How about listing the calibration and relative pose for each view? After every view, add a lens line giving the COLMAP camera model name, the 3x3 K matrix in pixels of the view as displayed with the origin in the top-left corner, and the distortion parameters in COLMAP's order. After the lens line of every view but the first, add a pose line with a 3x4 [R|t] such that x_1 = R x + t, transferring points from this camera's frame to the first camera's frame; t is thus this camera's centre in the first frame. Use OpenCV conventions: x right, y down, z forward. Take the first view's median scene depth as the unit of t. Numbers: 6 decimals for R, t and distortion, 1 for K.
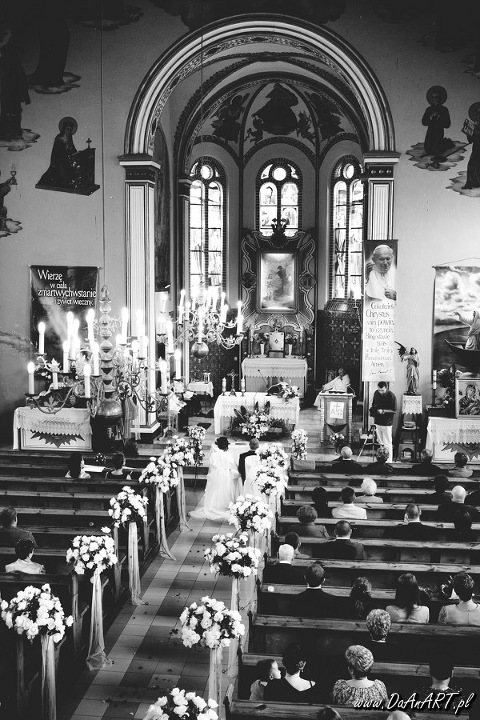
lens RADIAL K [[857.4, 0, 240.5], [0, 857.4, 359.9], [0, 0, 1]] dist [-0.037592, 0.000000]
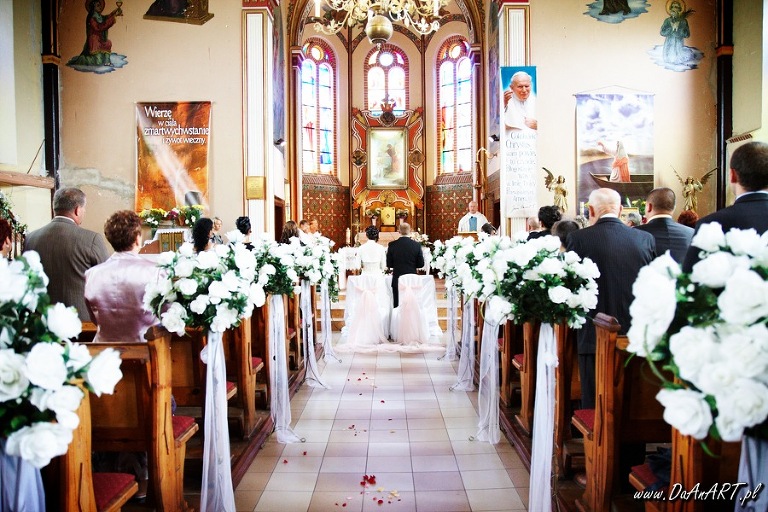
lens RADIAL K [[649.2, 0, 385.6], [0, 649.2, 258.2], [0, 0, 1]] dist [-0.091647, 0.025088]
pose [[0.994577, -0.017495, 0.102525, -0.054174], [0.024895, 0.997141, -0.071351, 0.110208], [-0.100984, 0.073516, 0.992168, 0.312317]]
